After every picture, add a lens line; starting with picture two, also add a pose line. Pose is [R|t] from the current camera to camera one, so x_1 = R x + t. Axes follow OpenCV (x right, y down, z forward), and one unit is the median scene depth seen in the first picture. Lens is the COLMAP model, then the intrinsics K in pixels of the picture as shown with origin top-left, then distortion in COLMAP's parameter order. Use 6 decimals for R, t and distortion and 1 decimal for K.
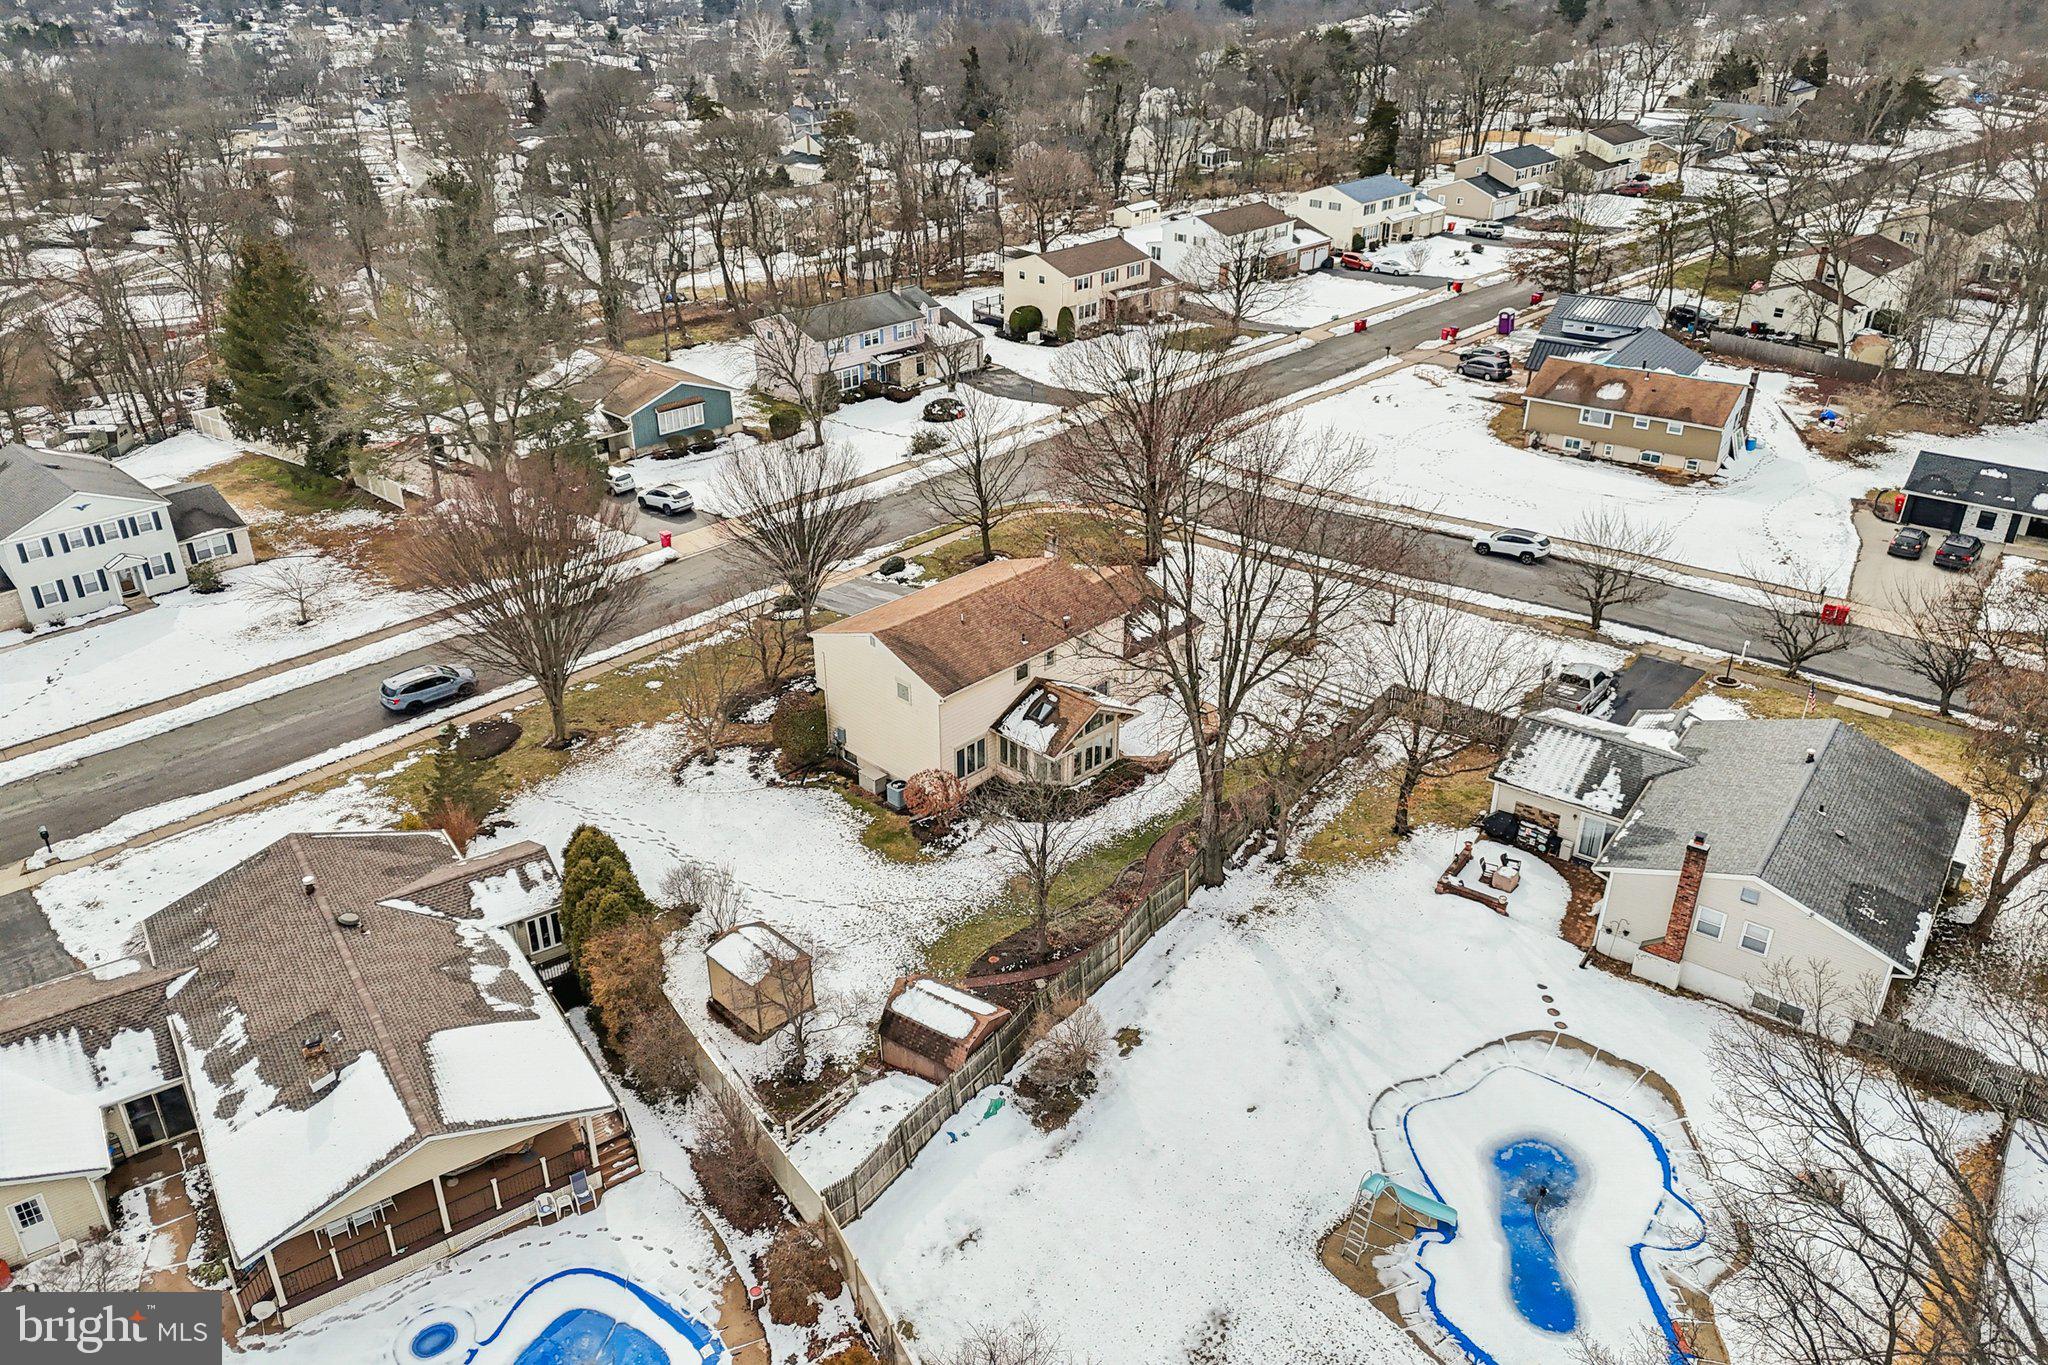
lens RADIAL K [[1501.0, 0, 1030.9], [0, 1501.0, 683.8], [0, 0, 1]] dist [0.068459, -0.056927]
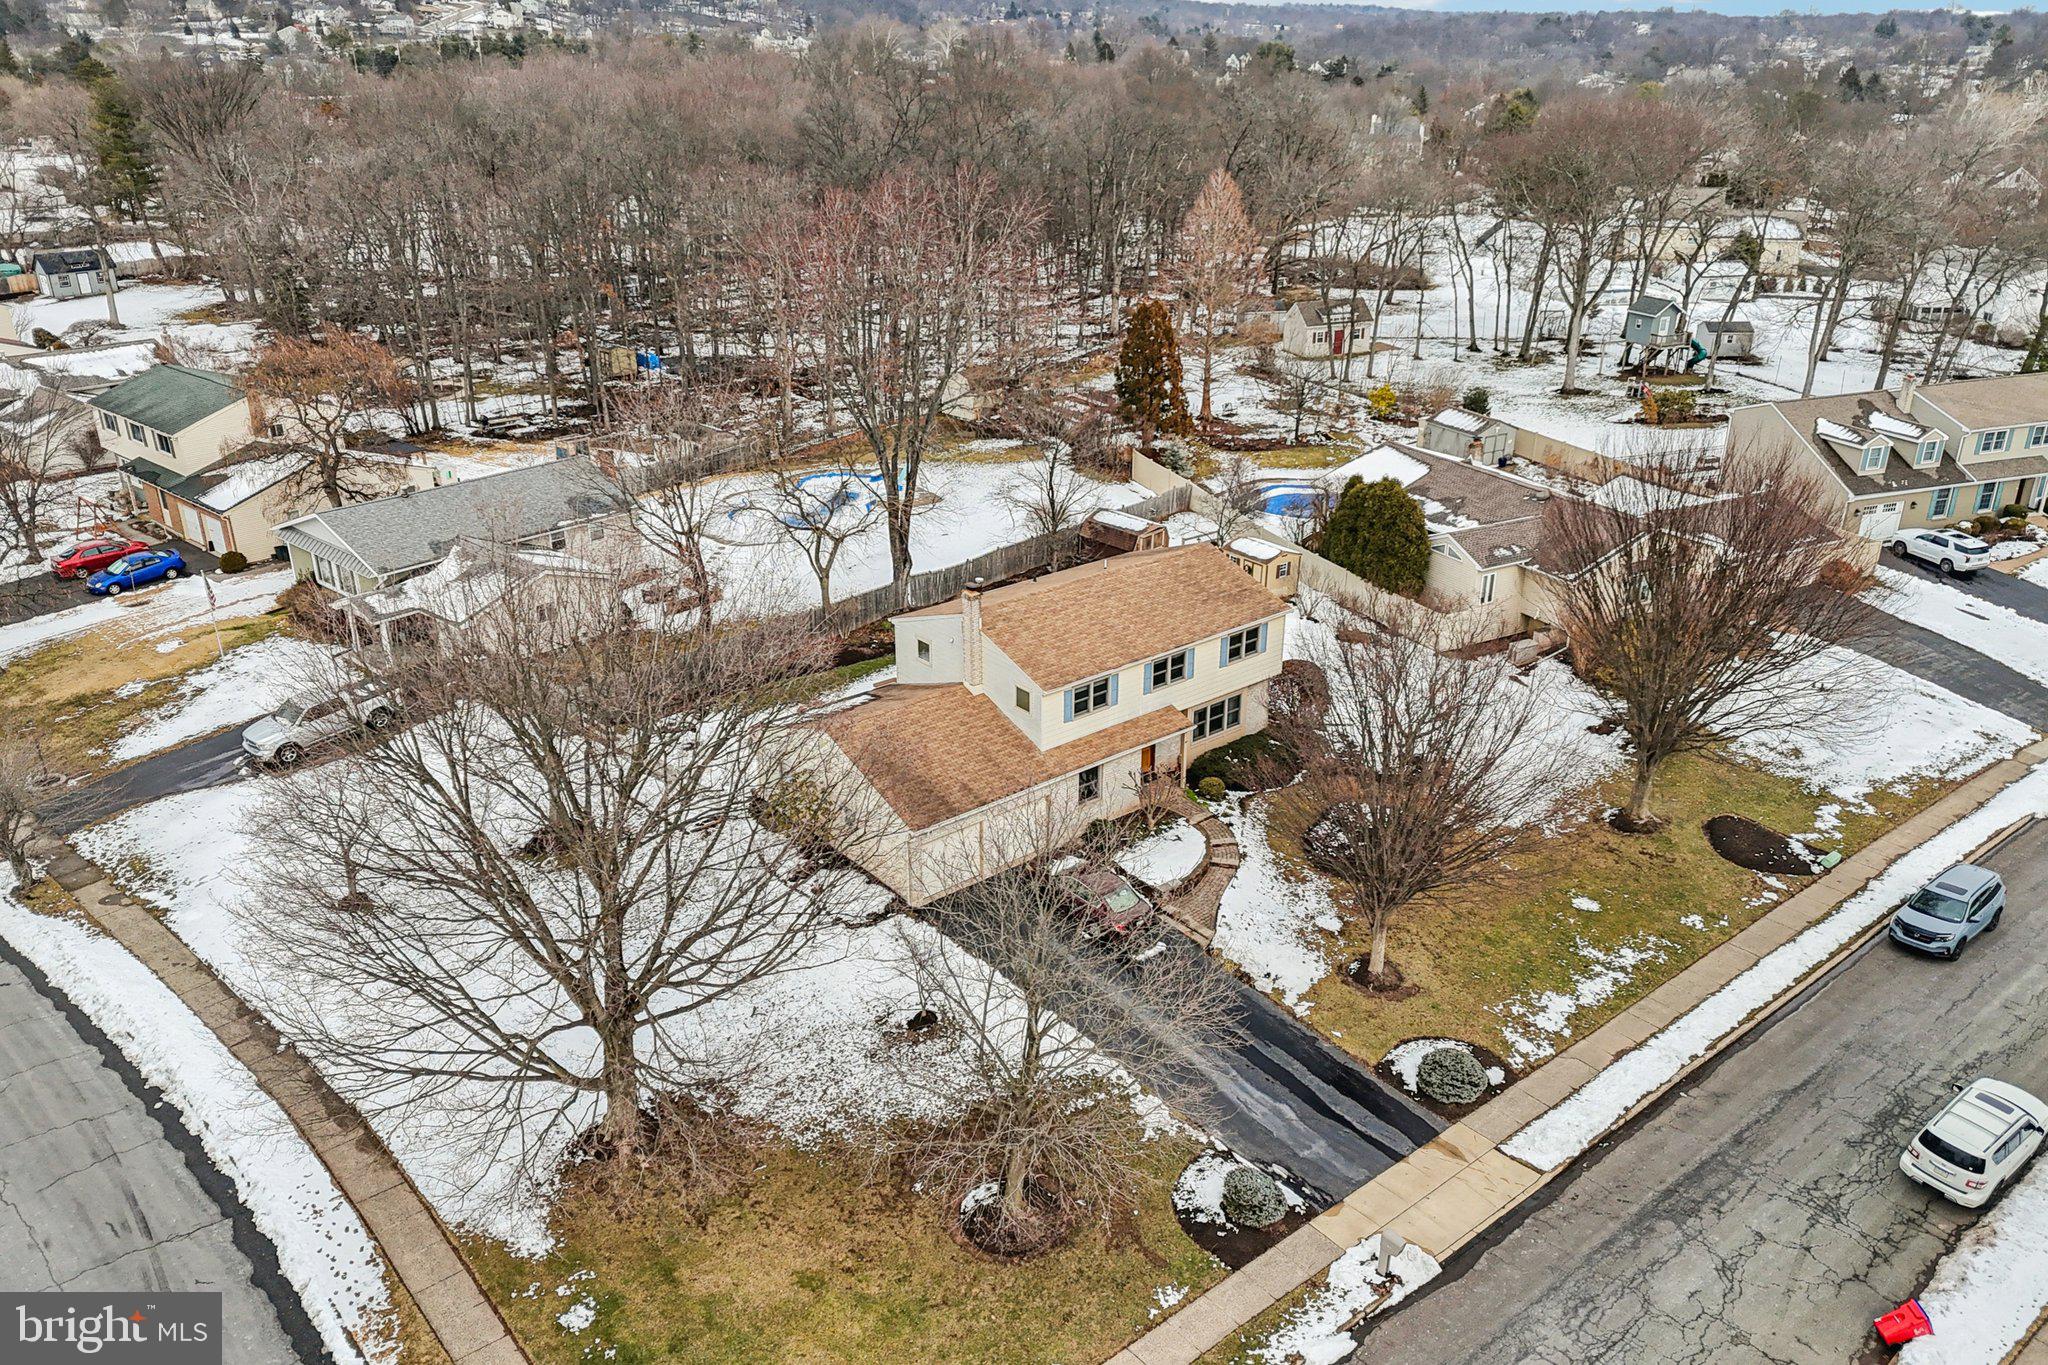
lens RADIAL K [[1515.1, 0, 1025.9], [0, 1515.1, 672.8], [0, 0, 1]] dist [0.104317, -0.155483]
pose [[-0.993098, -0.044848, 0.108373, -0.085708], [0.055326, 0.635609, 0.770026, -0.603534], [-0.103417, 0.770707, -0.628741, 1.429945]]
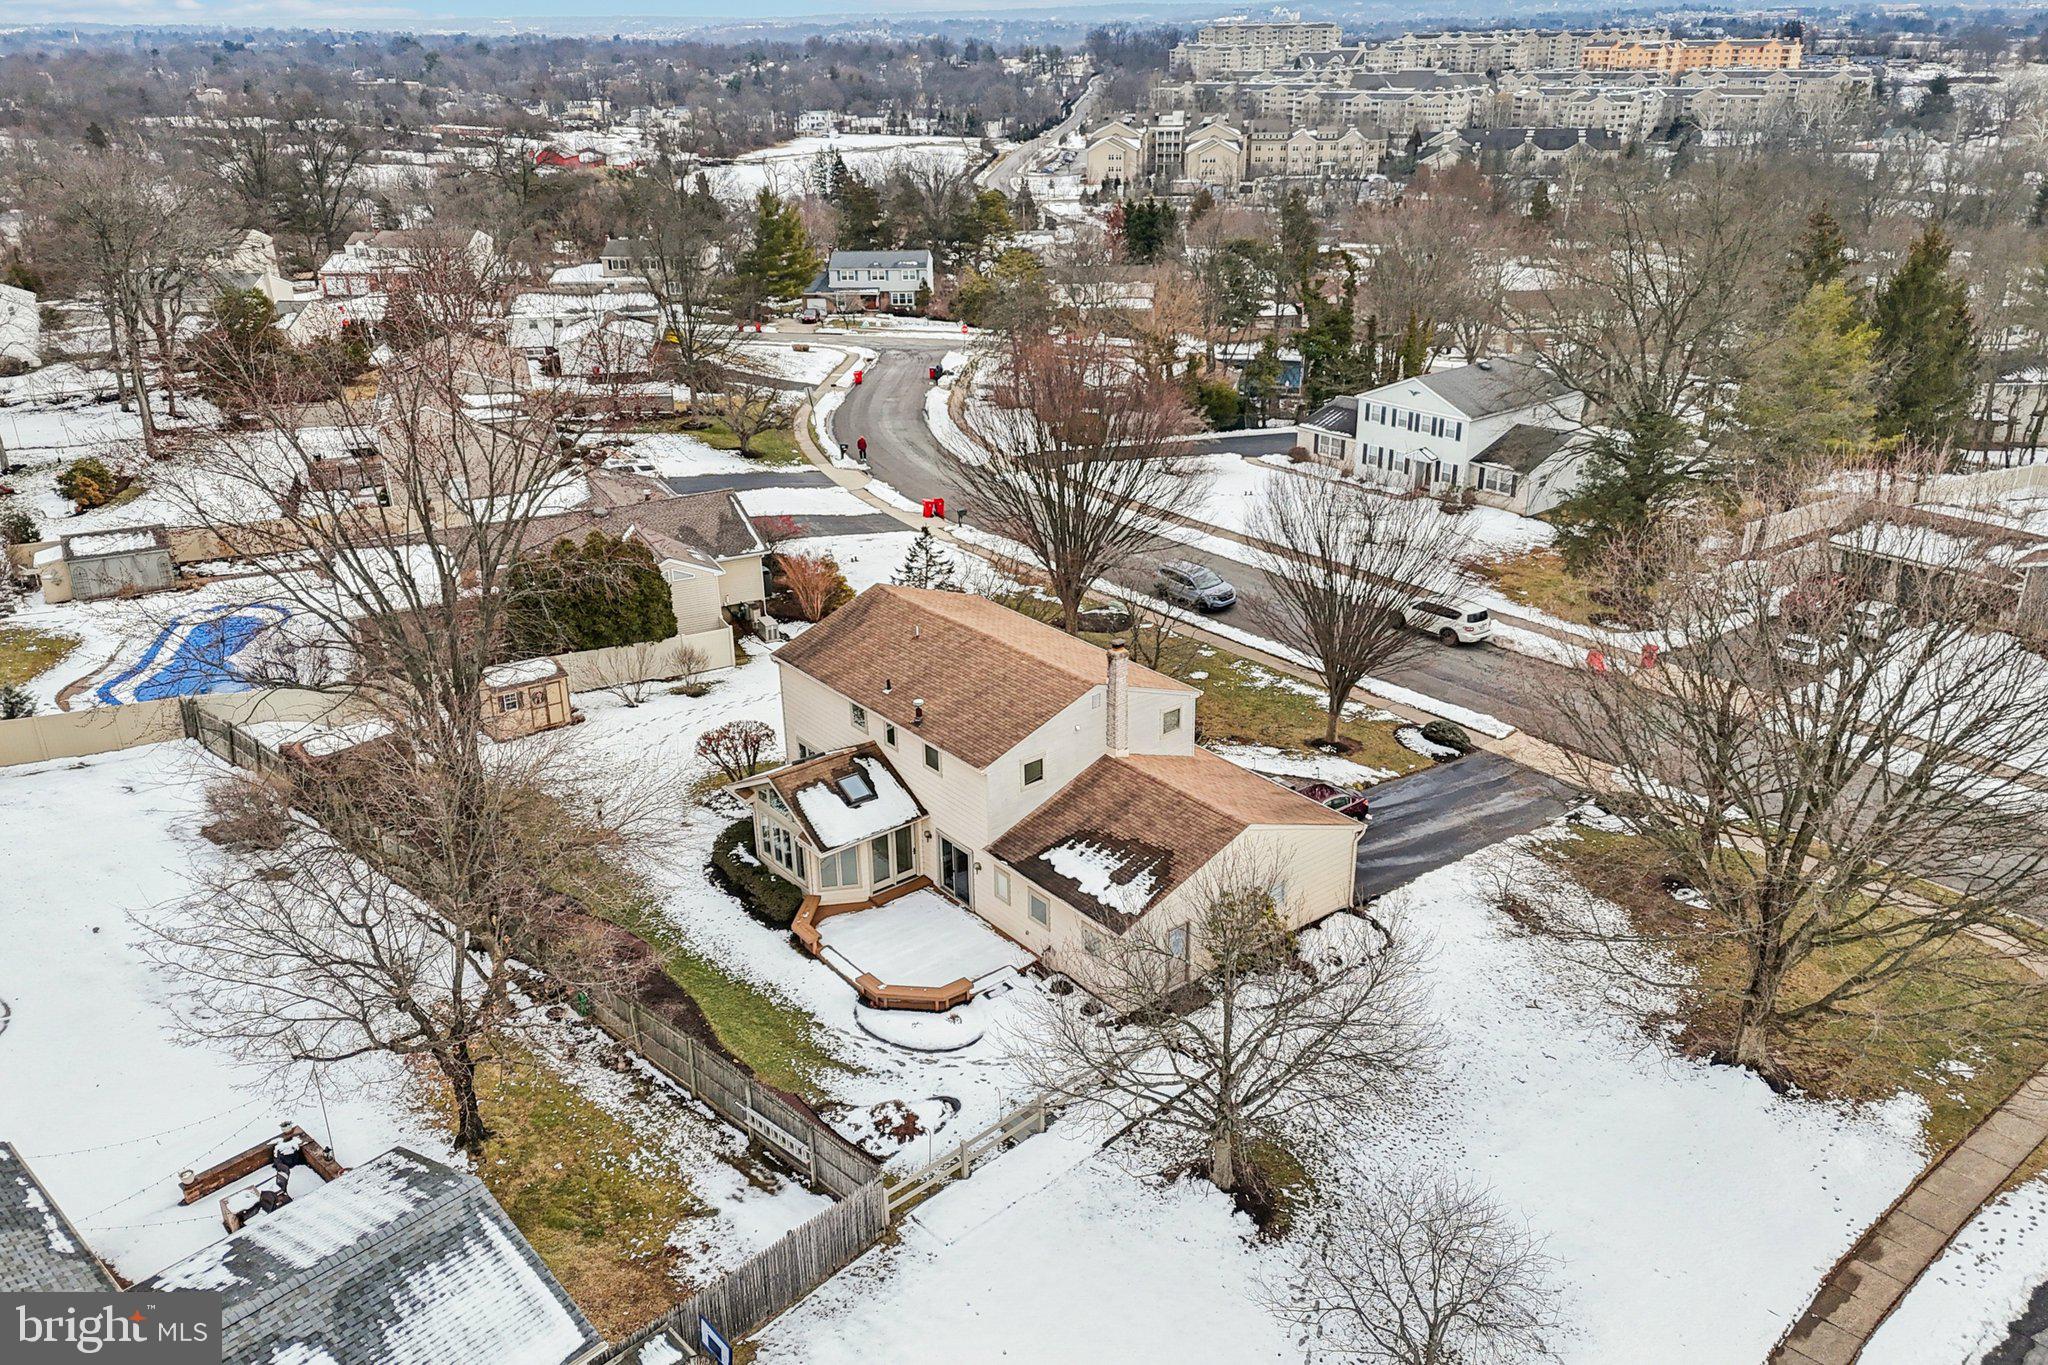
lens RADIAL K [[1541.5, 0, 1024.0], [0, 1541.5, 682.5], [0, 0, 1]] dist [0.103368, -0.159997]
pose [[-0.127726, 0.389702, -0.912041, 0.586349], [-0.447962, 0.797766, 0.403608, -0.318700], [0.884882, 0.460111, 0.072676, 0.898294]]
